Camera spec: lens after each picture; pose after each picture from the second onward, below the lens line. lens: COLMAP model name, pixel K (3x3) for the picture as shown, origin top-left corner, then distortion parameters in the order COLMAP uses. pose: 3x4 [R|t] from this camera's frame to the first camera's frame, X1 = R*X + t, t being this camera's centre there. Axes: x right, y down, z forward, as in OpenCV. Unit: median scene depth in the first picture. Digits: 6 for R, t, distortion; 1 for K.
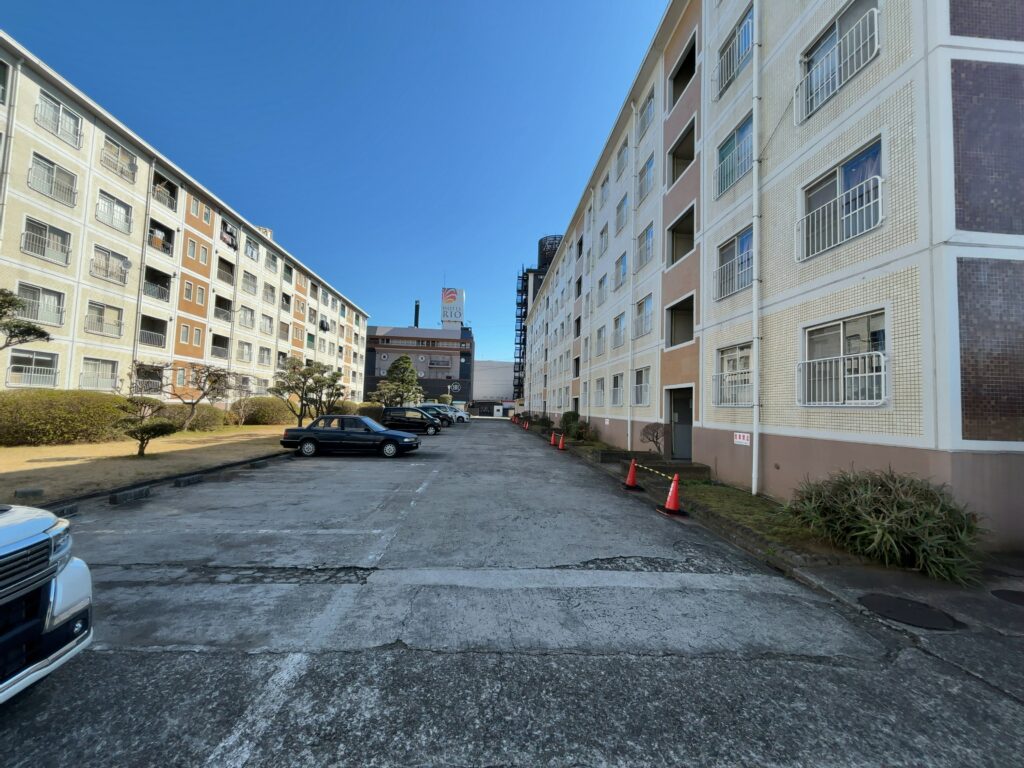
lens RADIAL K [[409.6, 0, 511.7], [0, 409.6, 386.9], [0, 0, 1]] dist [0.003682, -0.000892]
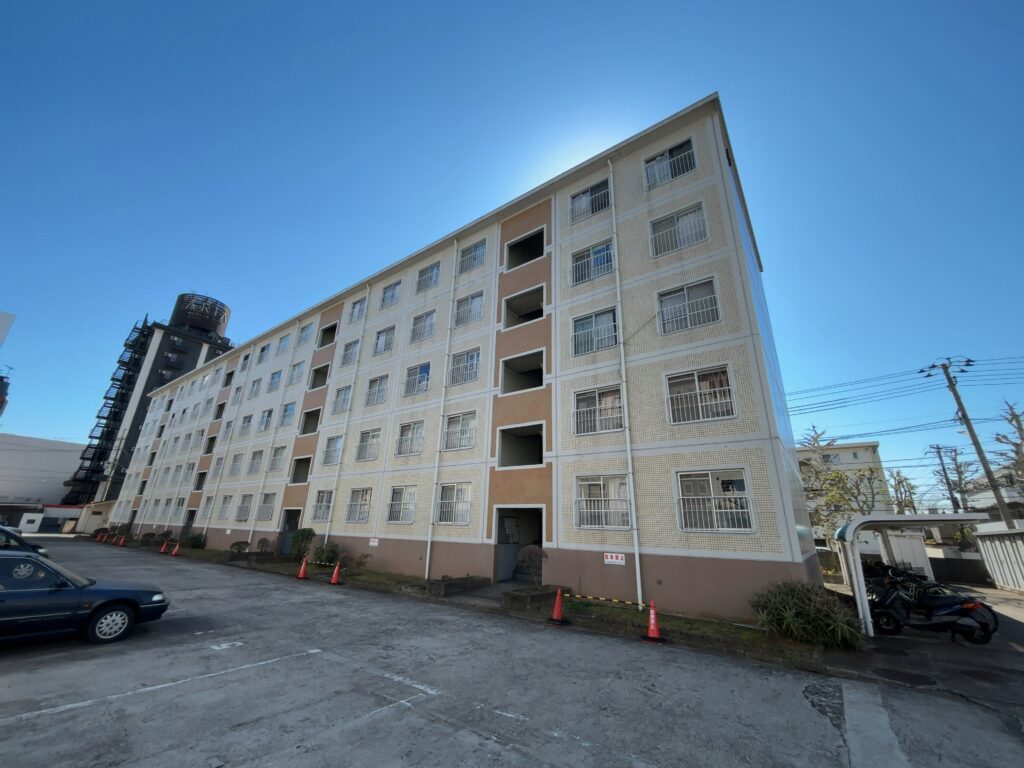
lens RADIAL K [[409.6, 0, 512.9], [0, 409.6, 381.9], [0, 0, 1]] dist [0.003682, -0.000892]
pose [[0.636081, 0.251779, 0.729389, -0.538828], [-0.049576, 0.956649, -0.286993, -0.005301], [-0.770028, 0.146391, 0.620988, 0.375725]]
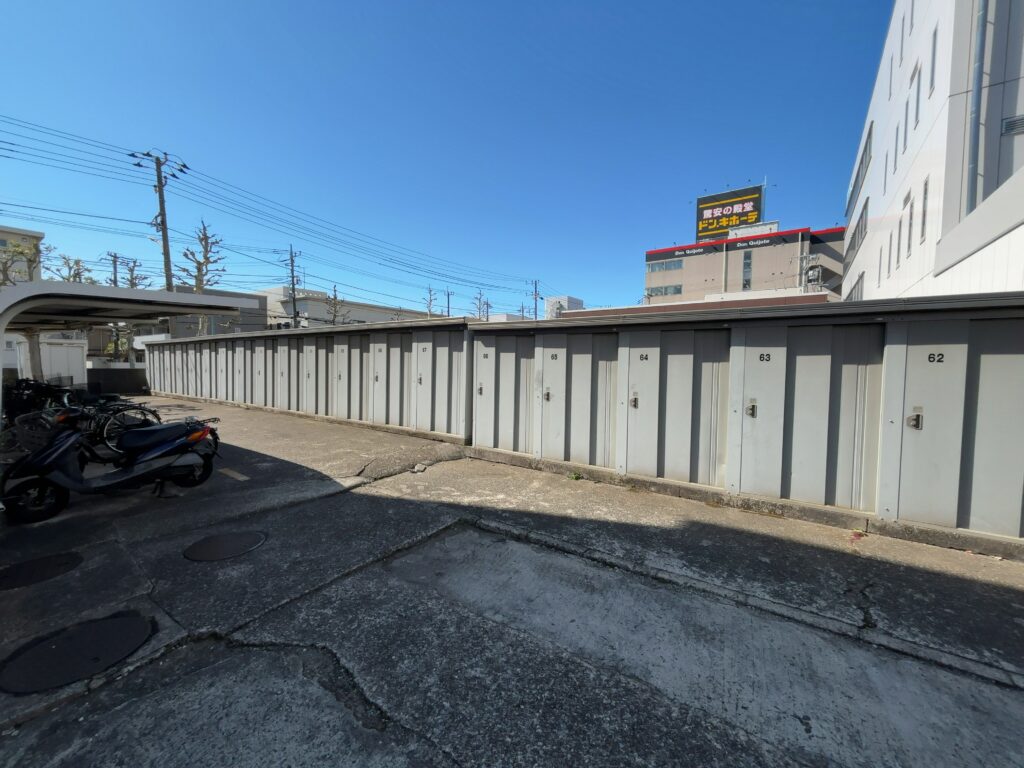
lens RADIAL K [[409.6, 0, 504.0], [0, 409.6, 388.8], [0, 0, 1]] dist [0.003682, -0.000892]
pose [[-0.772285, -0.082040, 0.629956, 0.031883], [-0.071319, 0.996554, 0.042350, 0.025788], [-0.631260, -0.012222, -0.775475, 0.404751]]
